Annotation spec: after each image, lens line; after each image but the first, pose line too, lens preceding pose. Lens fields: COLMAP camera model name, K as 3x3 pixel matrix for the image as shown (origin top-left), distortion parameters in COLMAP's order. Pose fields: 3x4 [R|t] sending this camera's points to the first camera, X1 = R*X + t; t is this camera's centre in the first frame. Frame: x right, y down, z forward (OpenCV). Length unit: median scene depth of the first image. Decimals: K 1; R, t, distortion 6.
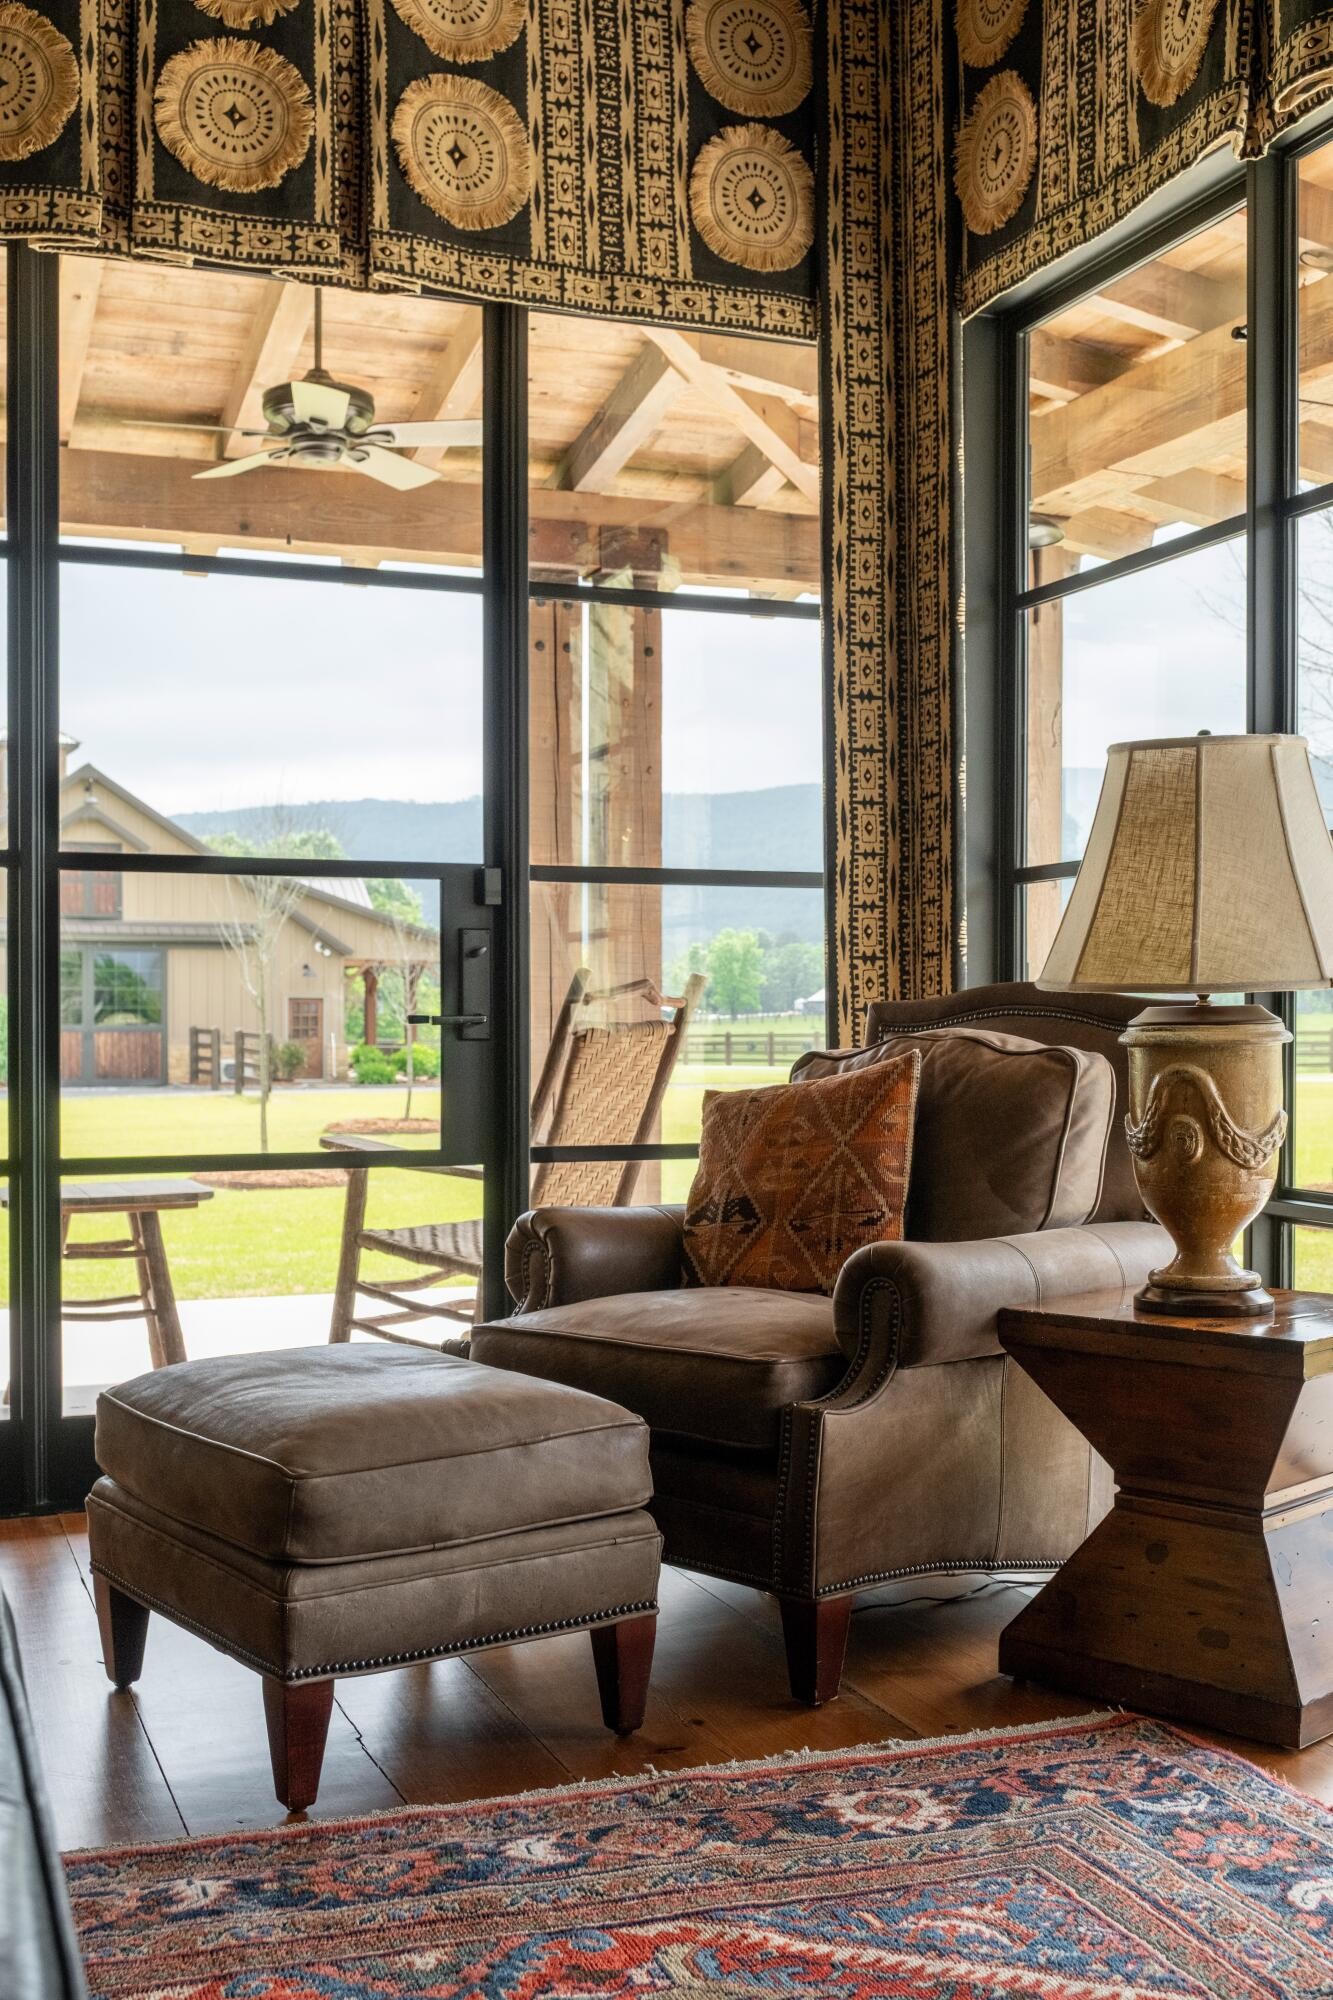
lens RADIAL K [[2092.3, 0, 666.5], [0, 2092.3, 1000.0], [0, 0, 1]] dist [0.053873, -0.220043]
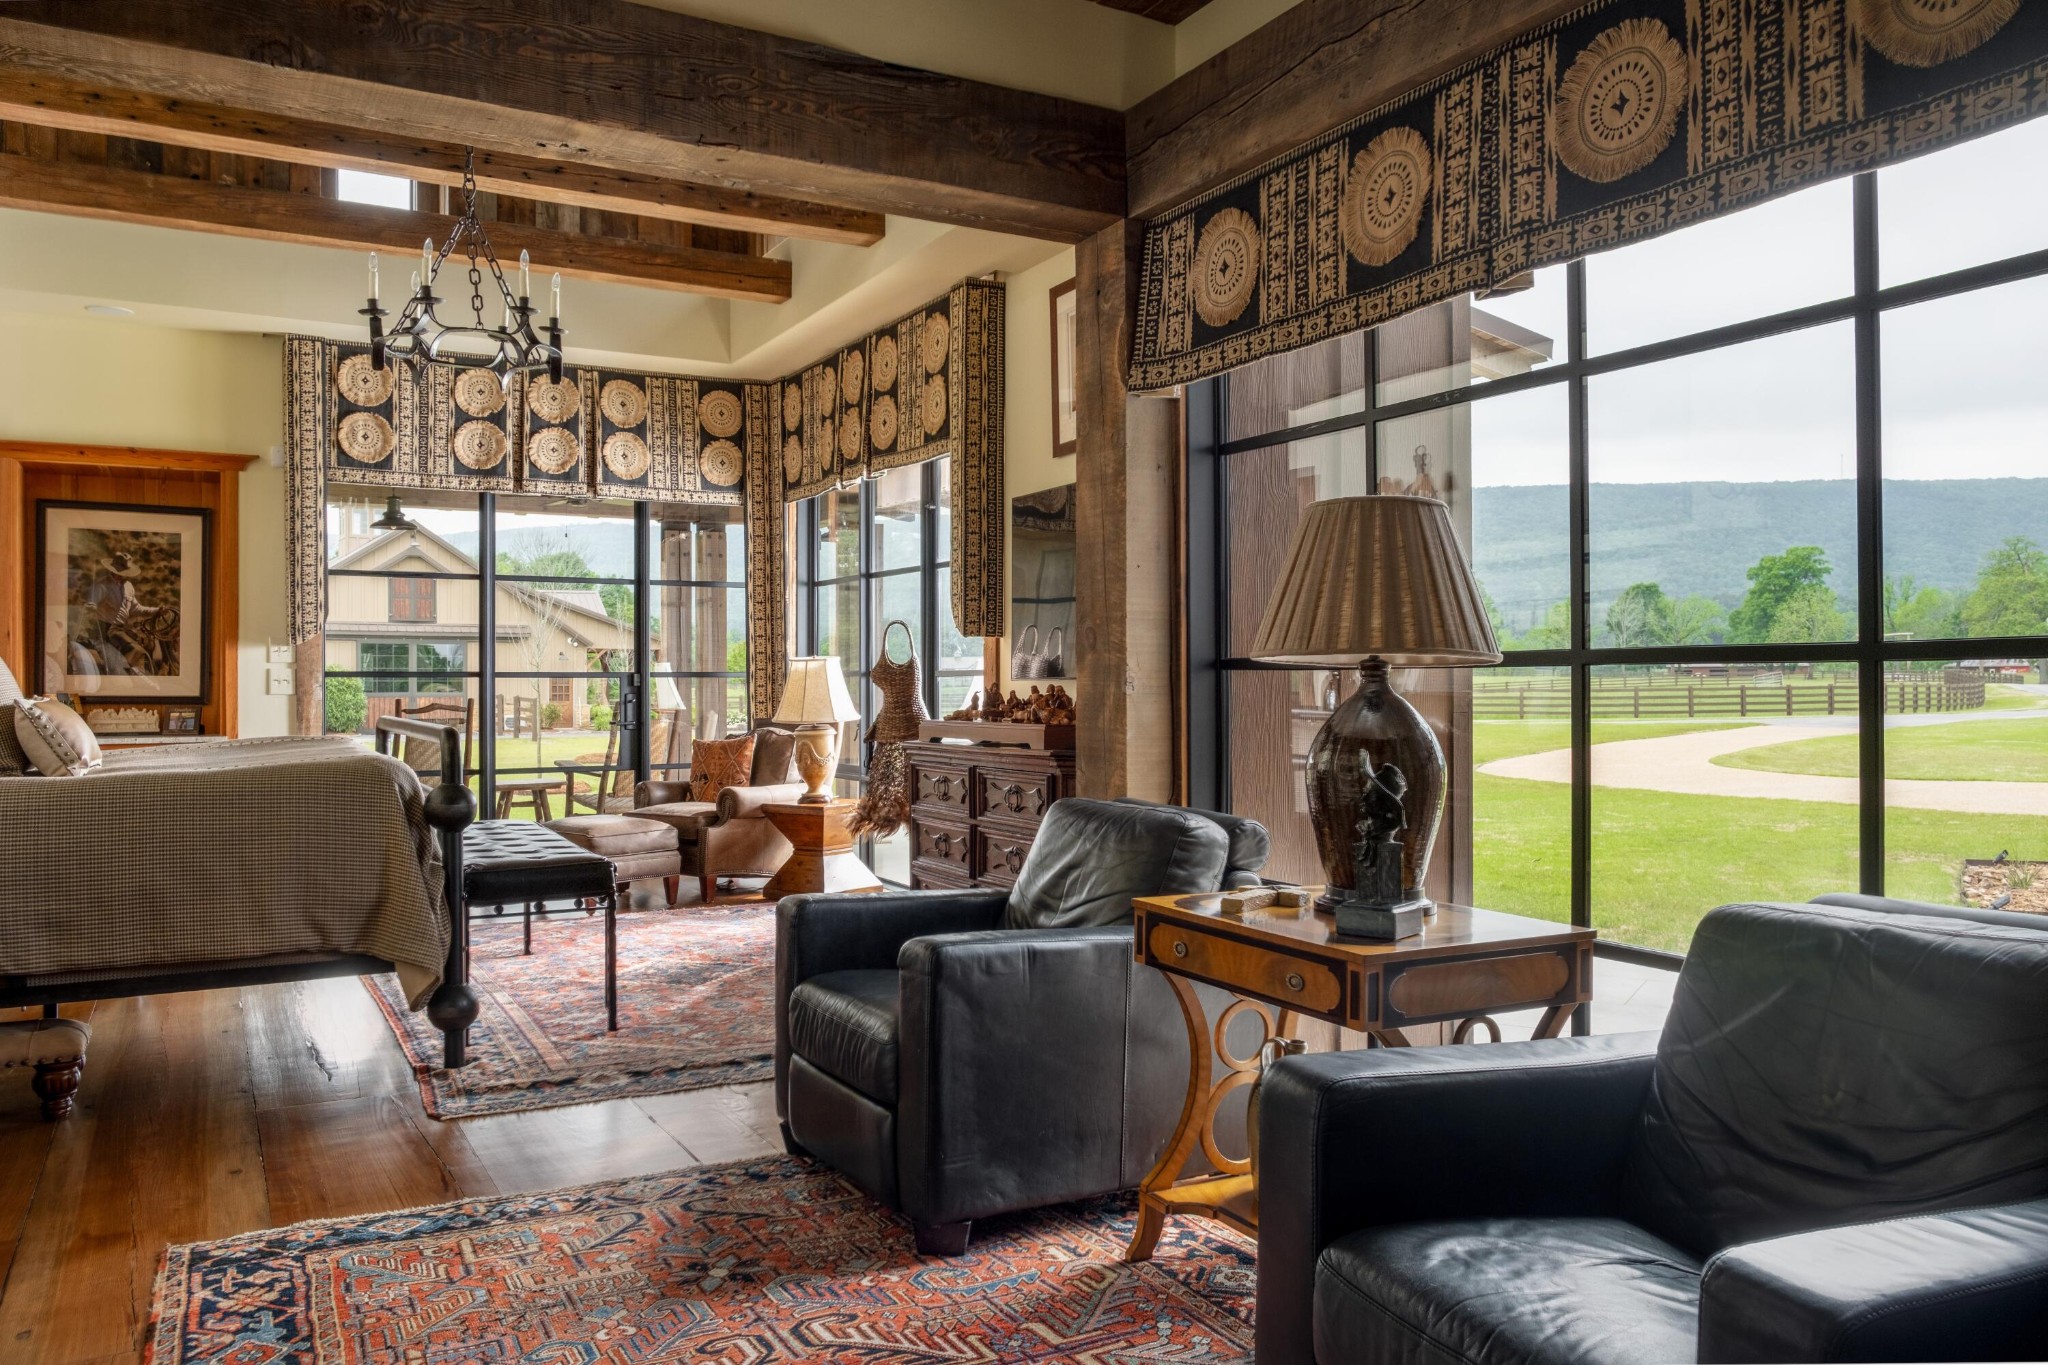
lens RADIAL K [[1498.6, 0, 1020.2], [0, 1498.6, 623.0], [0, 0, 1]] dist [-0.001544, -0.000140]
pose [[0.991677, 0.001826, 0.128738, 0.206906], [0.001670, 0.999633, -0.027044, -0.083071], [-0.128740, 0.027034, 0.991310, -1.350275]]
